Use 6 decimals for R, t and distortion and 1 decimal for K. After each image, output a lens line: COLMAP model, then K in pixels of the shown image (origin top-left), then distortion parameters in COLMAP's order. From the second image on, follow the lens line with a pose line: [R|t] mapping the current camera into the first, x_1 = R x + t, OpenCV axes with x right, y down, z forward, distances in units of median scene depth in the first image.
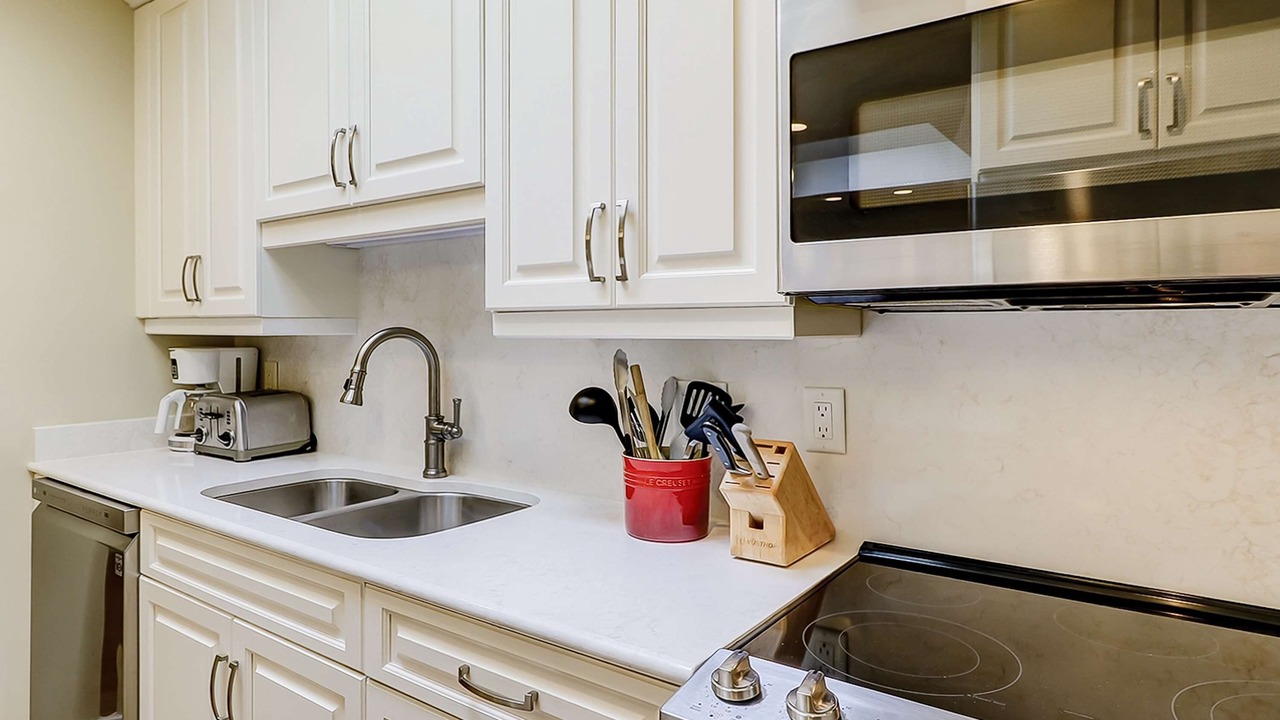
lens RADIAL K [[755.5, 0, 639.2], [0, 755.5, 335.1], [0, 0, 1]] dist [-0.000037, -0.000010]
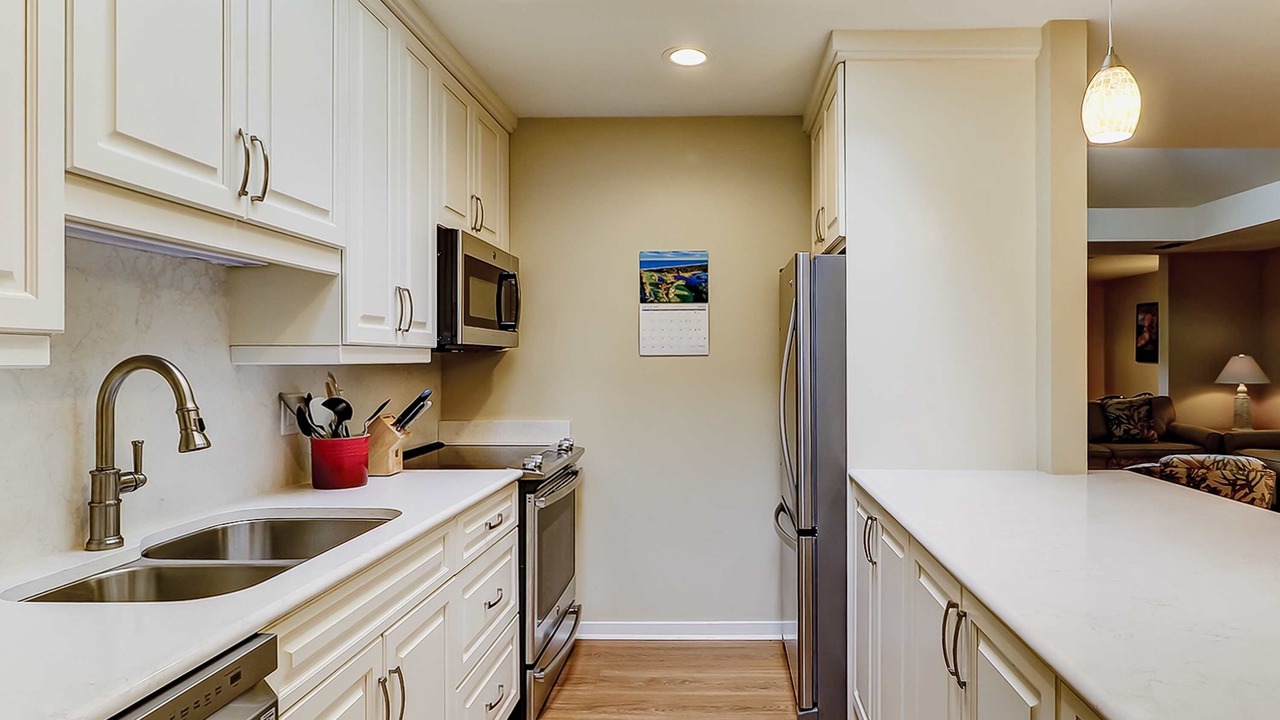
lens RADIAL K [[951.9, 0, 640.0], [0, 951.9, 360.0], [0, 0, 1]] dist [-0.034377, 0.000327]
pose [[-0.514474, -0.001553, 0.857505, -1.540116], [0.007672, 0.999950, 0.006414, -0.008947], [-0.857472, 0.009878, -0.514436, 1.141917]]
